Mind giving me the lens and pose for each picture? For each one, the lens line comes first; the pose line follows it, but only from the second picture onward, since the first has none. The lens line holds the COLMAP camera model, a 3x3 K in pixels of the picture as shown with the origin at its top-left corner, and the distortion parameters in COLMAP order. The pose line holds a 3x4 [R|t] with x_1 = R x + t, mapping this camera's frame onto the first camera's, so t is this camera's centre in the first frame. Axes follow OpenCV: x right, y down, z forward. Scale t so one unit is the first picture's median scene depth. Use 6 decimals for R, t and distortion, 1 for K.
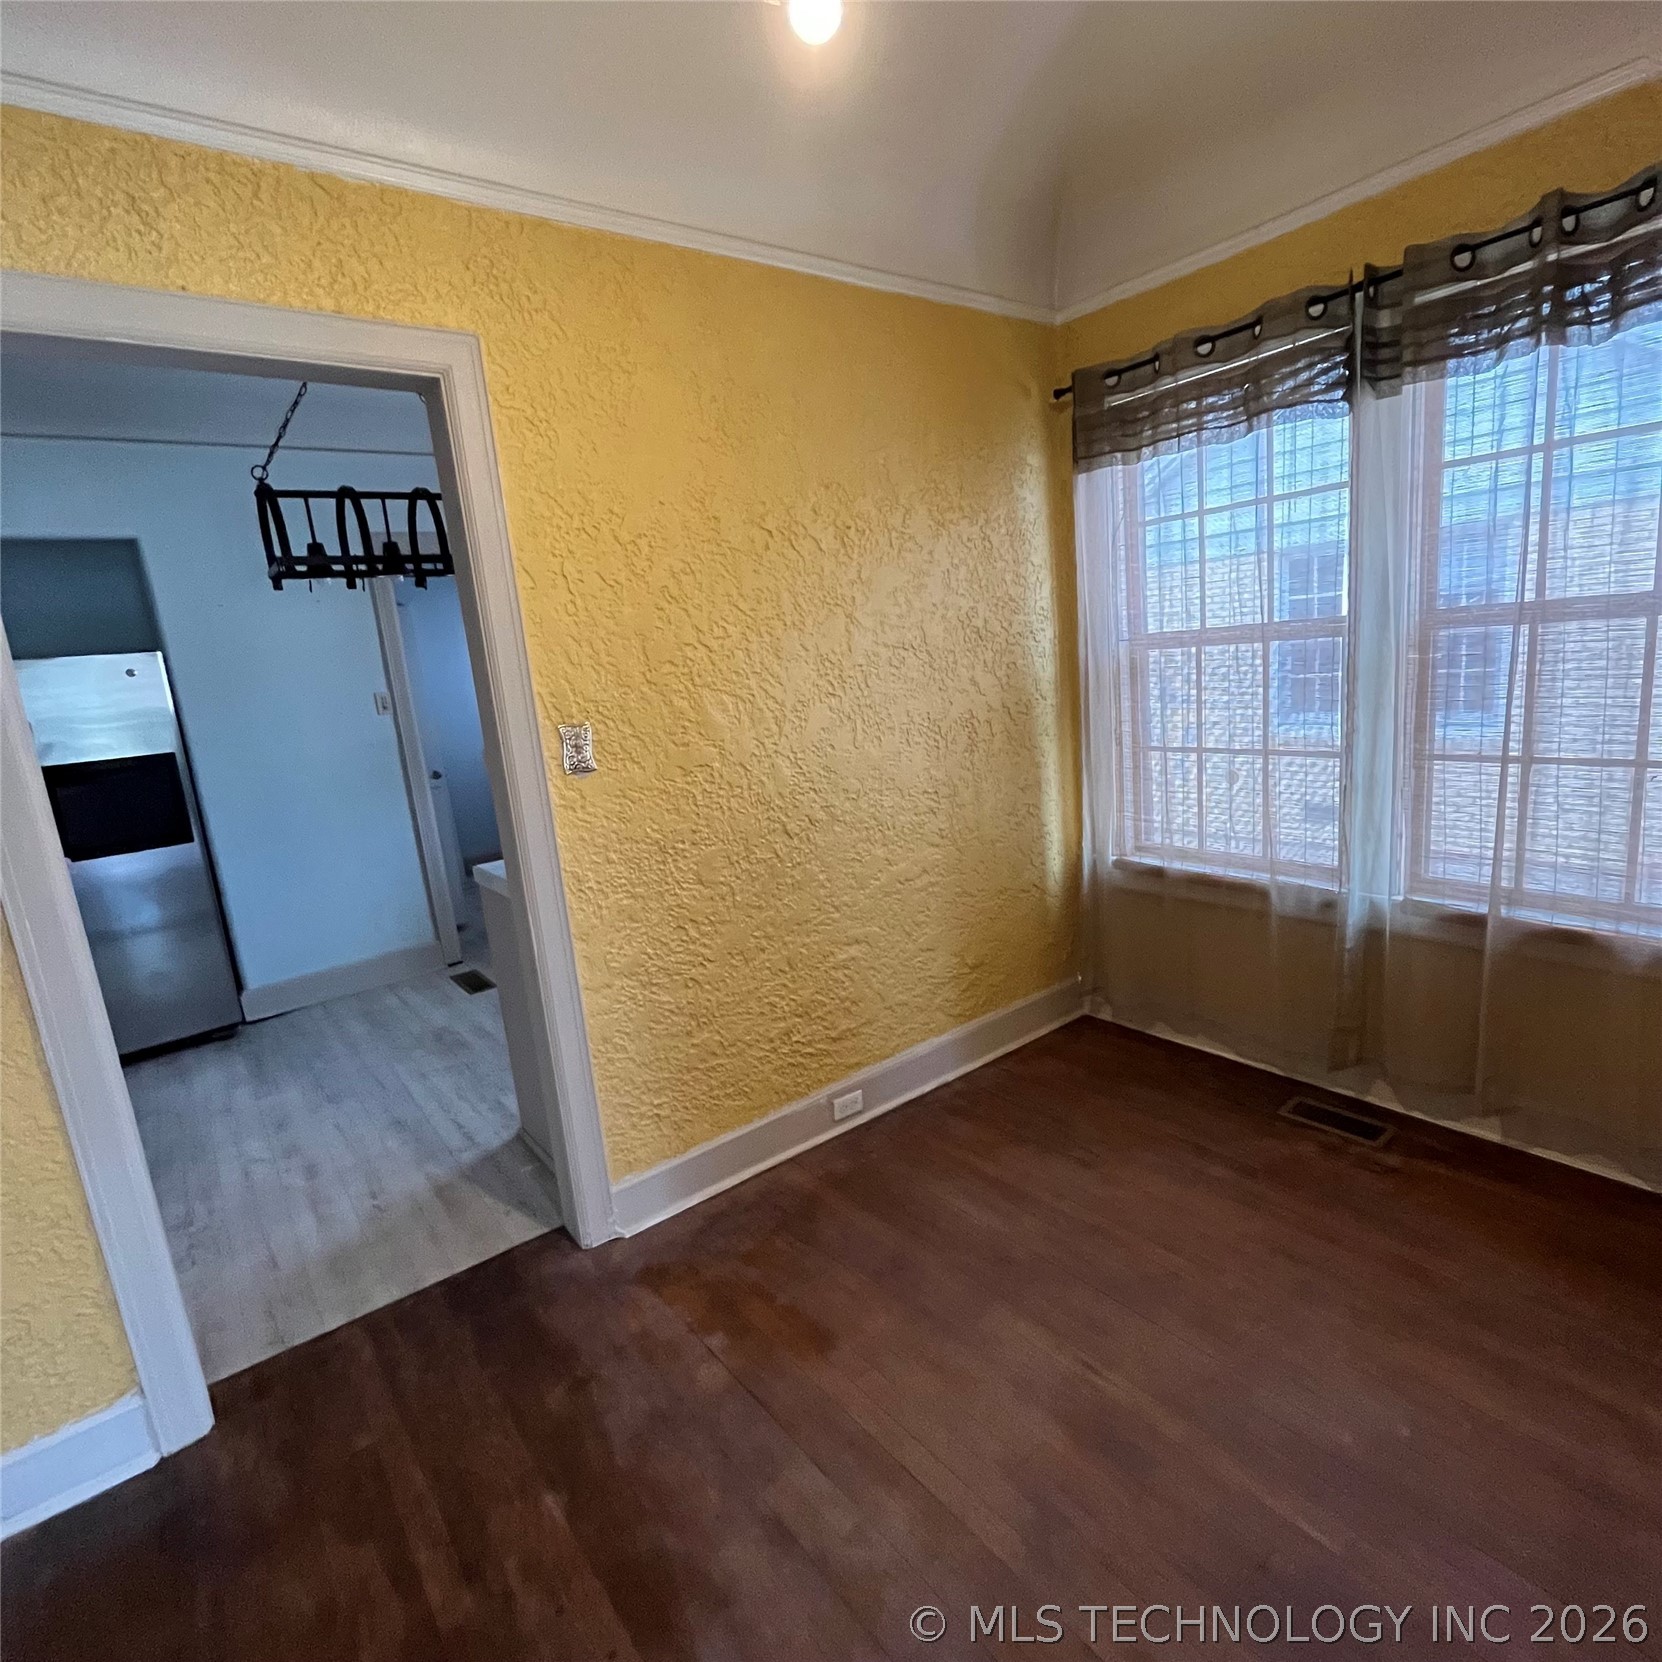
lens RADIAL K [[906.8, 0, 839.2], [0, 906.8, 823.6], [0, 0, 1]] dist [-0.001733, 0.000873]
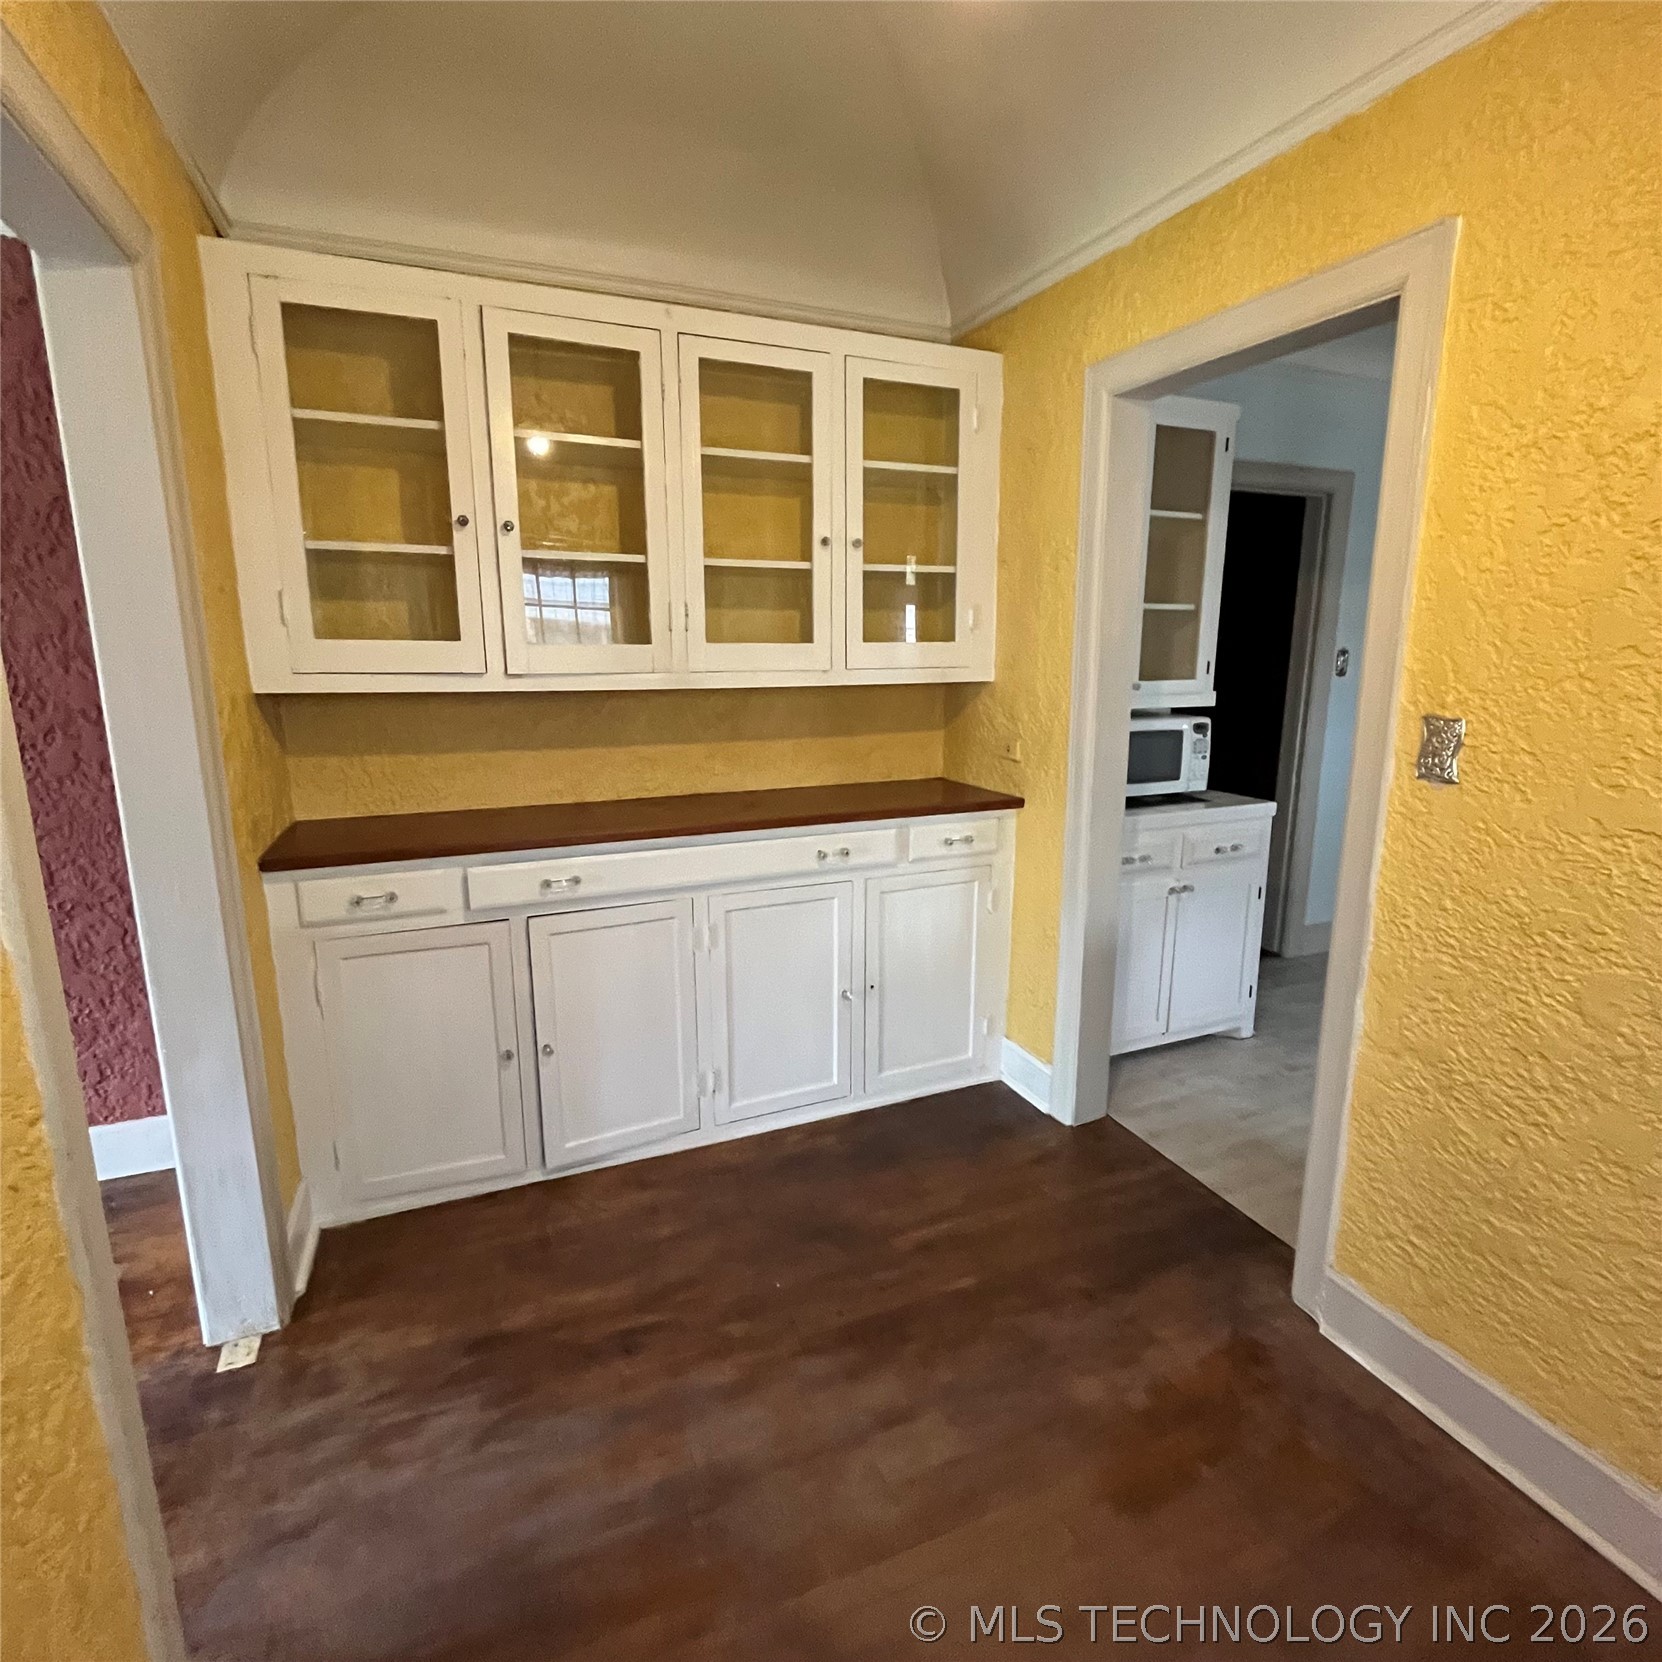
lens RADIAL K [[906.8, 0, 833.8], [0, 906.8, 825.1], [0, 0, 1]] dist [-0.001733, 0.000873]
pose [[-0.248198, 0.278219, -0.927897, 0.555530], [-0.165372, 0.931639, 0.323576, -0.184069], [0.954489, 0.233759, -0.185221, 0.665924]]
